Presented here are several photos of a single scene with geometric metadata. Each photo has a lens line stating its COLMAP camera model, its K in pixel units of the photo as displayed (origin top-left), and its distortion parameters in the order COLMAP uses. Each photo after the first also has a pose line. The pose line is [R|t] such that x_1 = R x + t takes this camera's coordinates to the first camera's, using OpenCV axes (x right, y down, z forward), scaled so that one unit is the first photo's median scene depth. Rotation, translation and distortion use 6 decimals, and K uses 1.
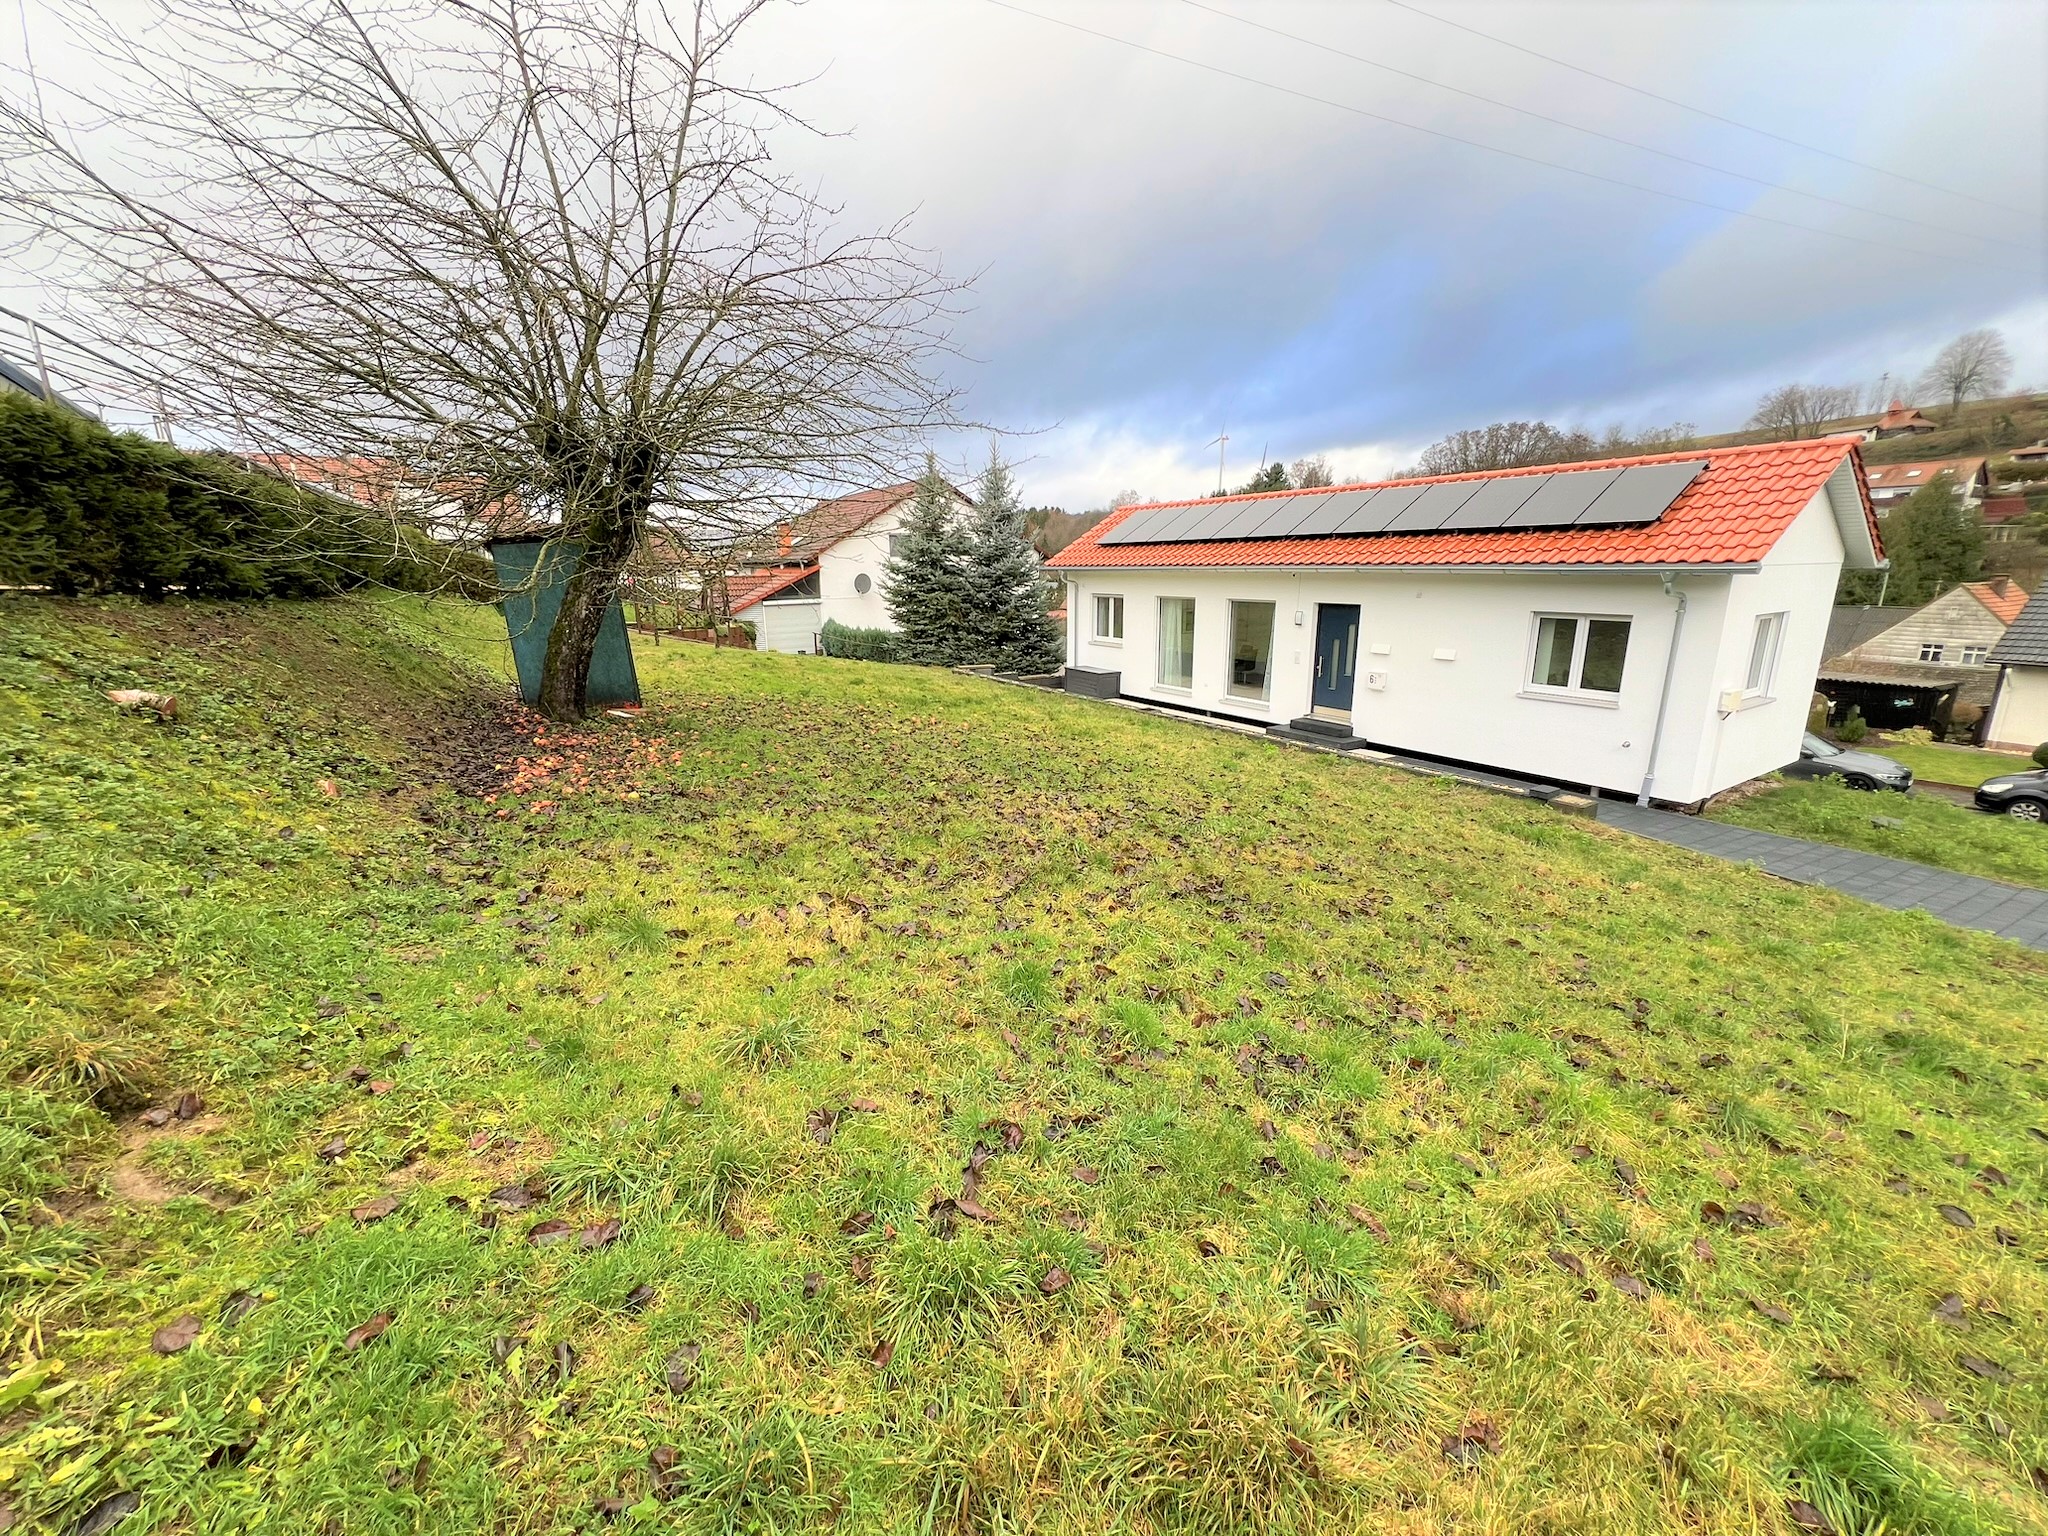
lens RADIAL K [[815.7, 0, 1019.3], [0, 815.7, 764.7], [0, 0, 1]] dist [-0.000770, -0.000254]
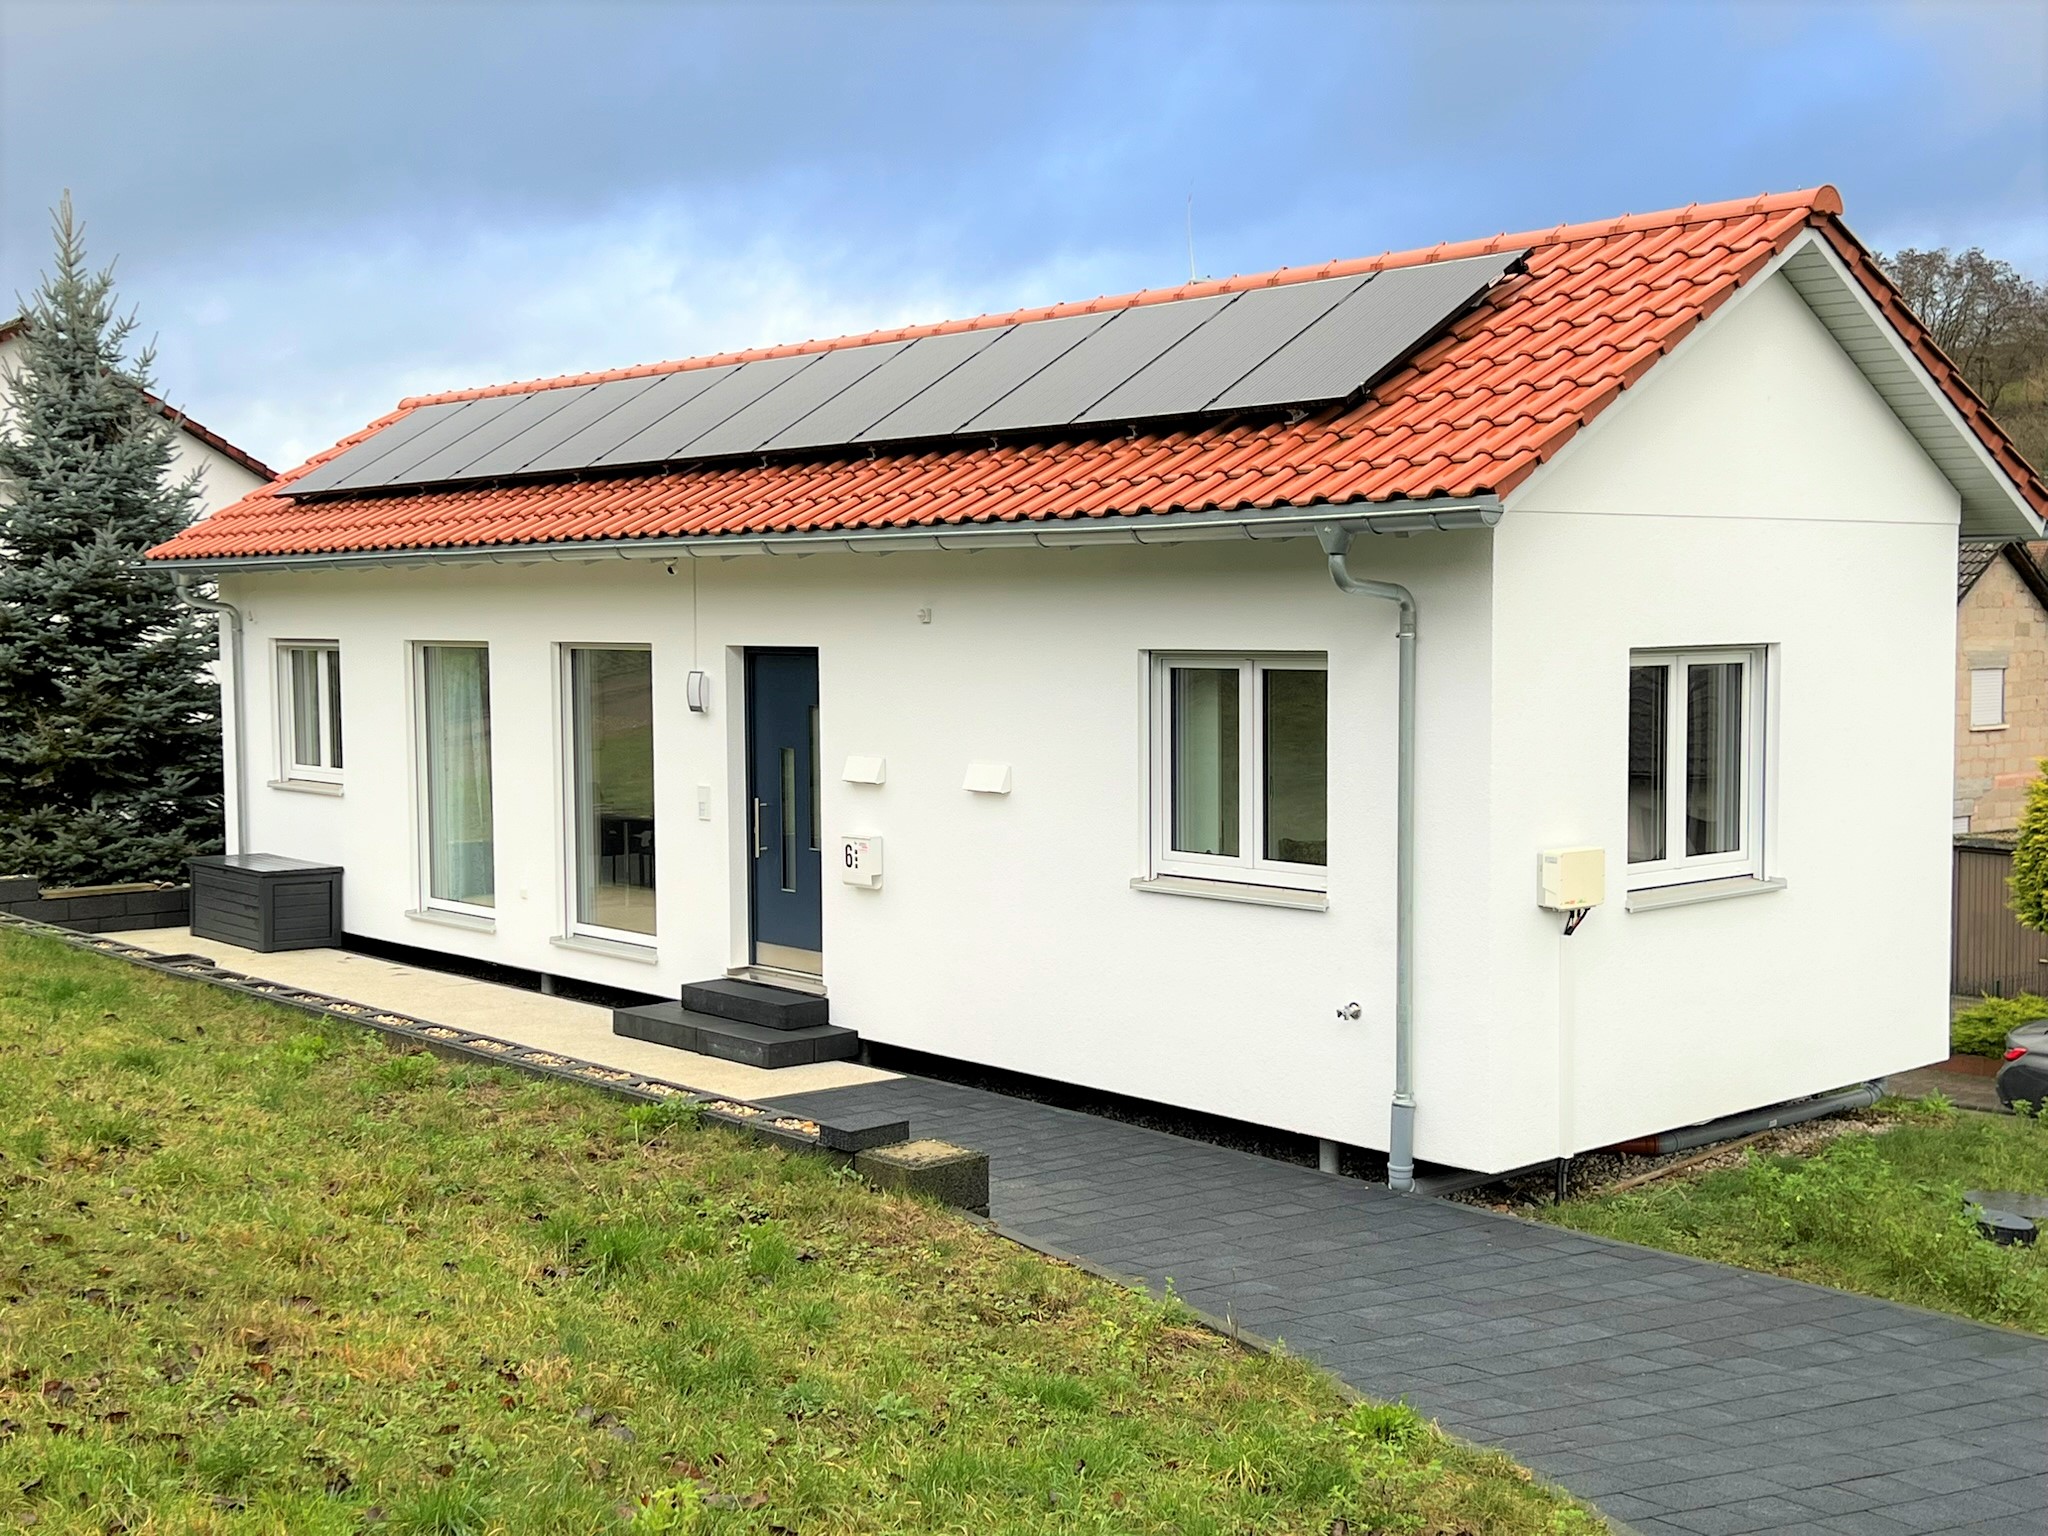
lens RADIAL K [[2384.1, 0, 995.3], [0, 2384.1, 786.4], [0, 0, 1]] dist [0.158573, -0.408843]
pose [[0.989530, -0.007678, 0.144125, 0.332713], [0.032004, 0.985398, -0.167234, 0.035987], [-0.140736, 0.170096, 0.975326, -0.004101]]
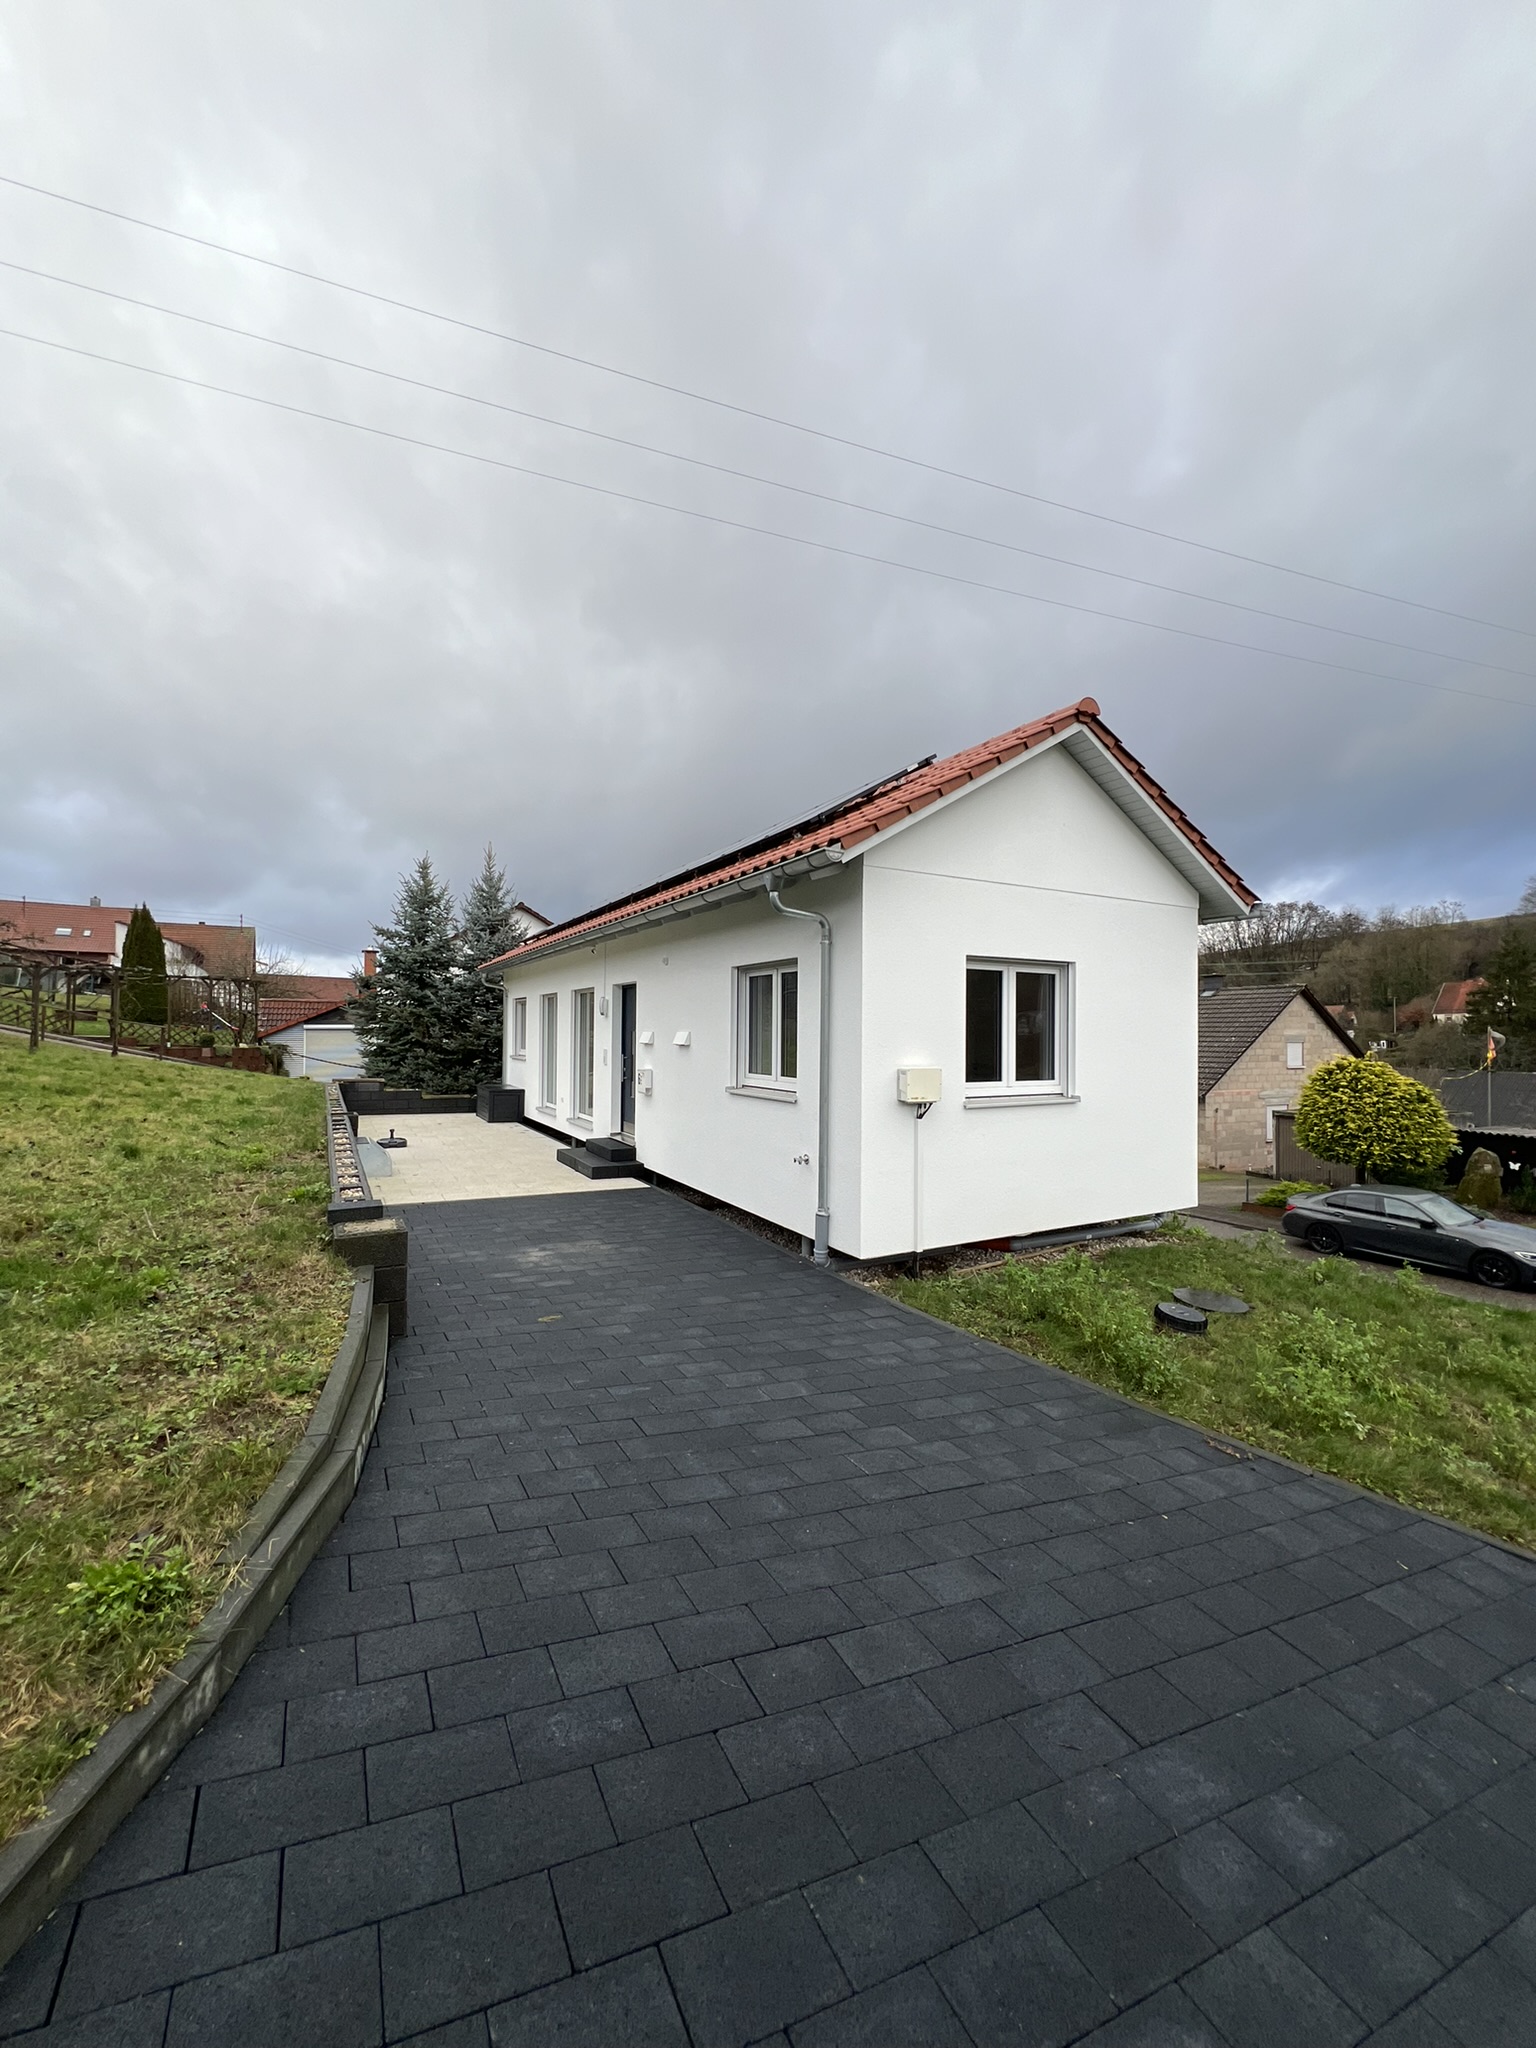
lens RADIAL K [[815.7, 0, 768.0], [0, 815.7, 1024.0], [0, 0, 1]] dist [-0.000770, -0.000254]
pose [[0.997793, 0.018215, -0.063857, 0.566698], [-0.033523, 0.968280, -0.247608, 0.022832], [0.057321, 0.249203, 0.966754, 0.279044]]
